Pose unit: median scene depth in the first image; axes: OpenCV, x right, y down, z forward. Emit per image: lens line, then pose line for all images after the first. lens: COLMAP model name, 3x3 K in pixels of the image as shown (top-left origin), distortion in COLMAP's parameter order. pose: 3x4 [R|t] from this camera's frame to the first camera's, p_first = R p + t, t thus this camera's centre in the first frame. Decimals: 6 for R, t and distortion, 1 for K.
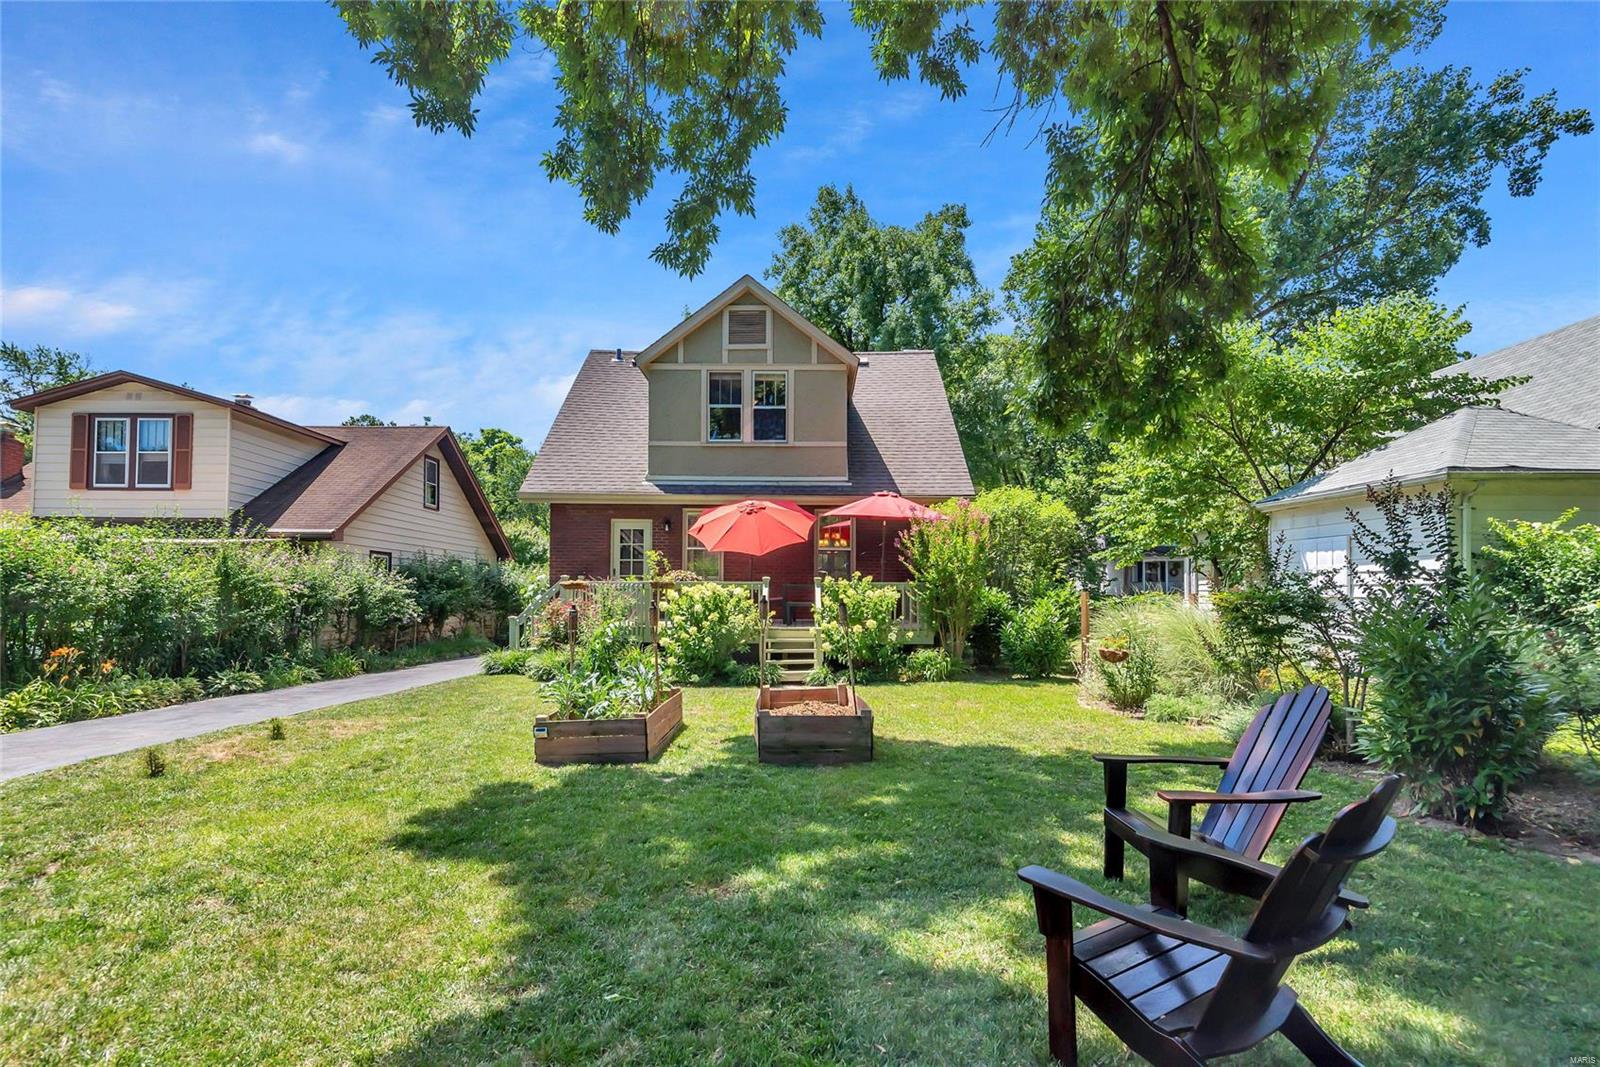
lens RADIAL K [[764.9, 0, 780.6], [0, 764.9, 579.3], [0, 0, 1]] dist [0.026839, -0.000779]
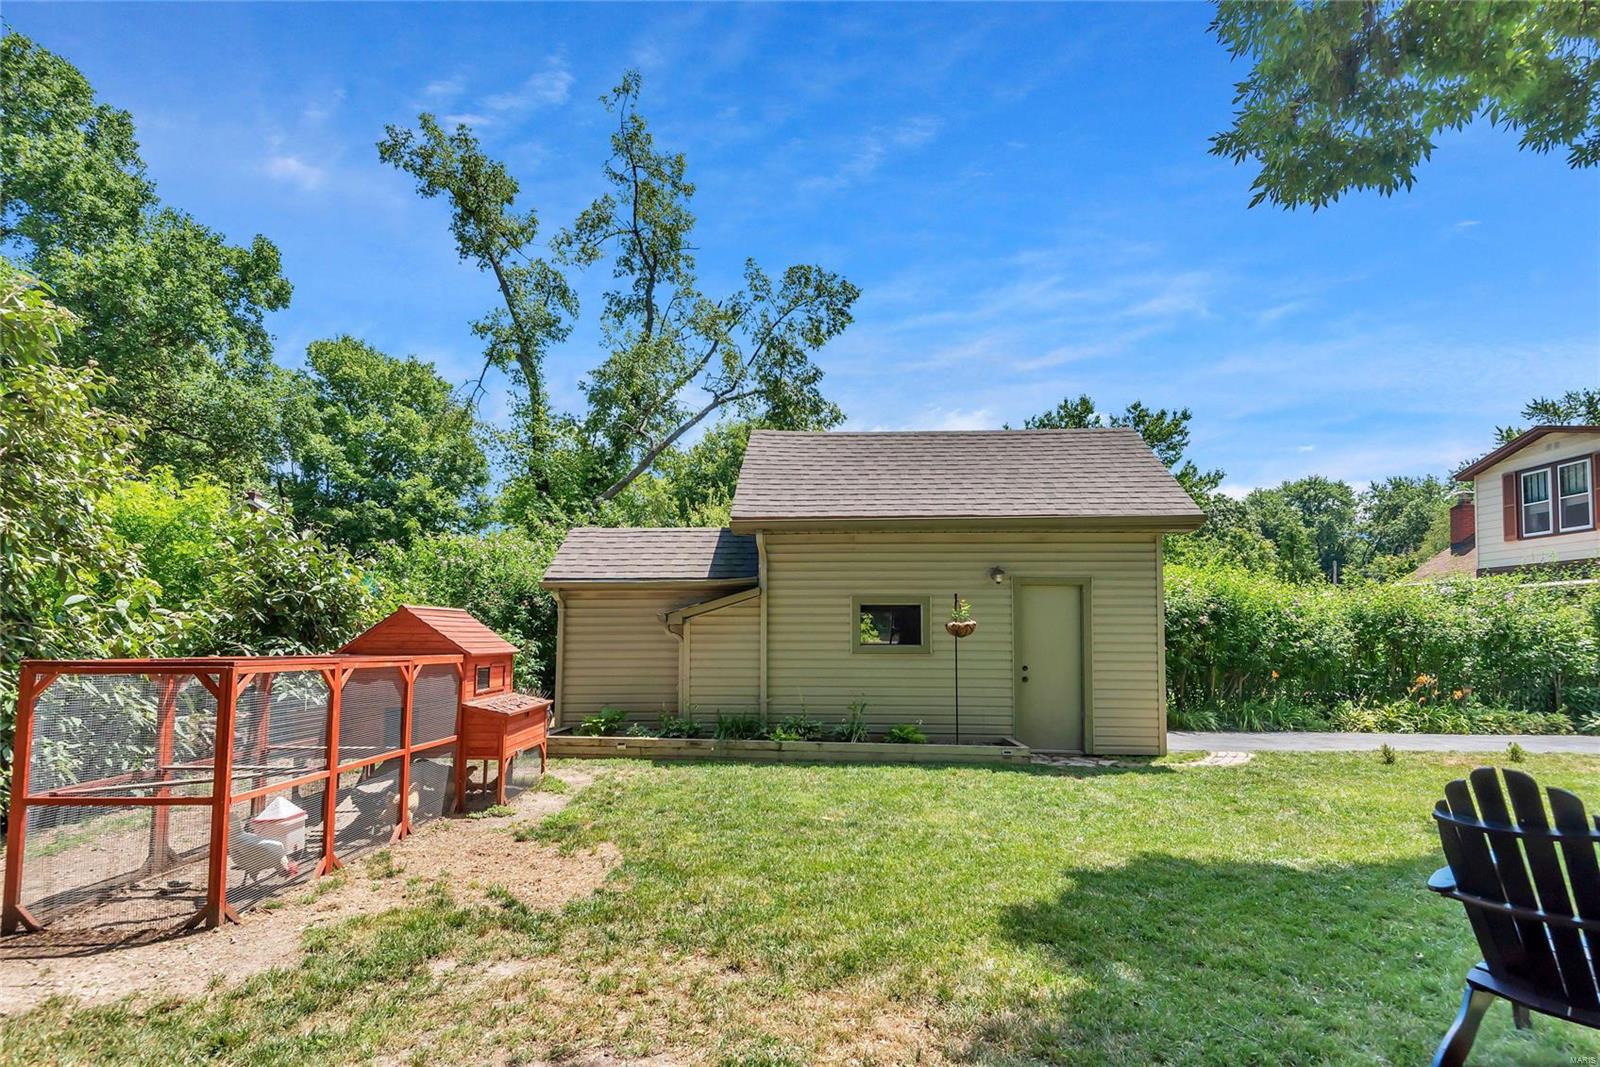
lens RADIAL K [[764.9, 0, 811.2], [0, 764.9, 592.3], [0, 0, 1]] dist [0.026839, -0.000779]
pose [[0.014173, -0.060771, -0.998051, 0.197648], [0.023651, 0.997892, -0.060425, 0.001797], [0.999620, -0.022748, 0.015581, -0.018258]]
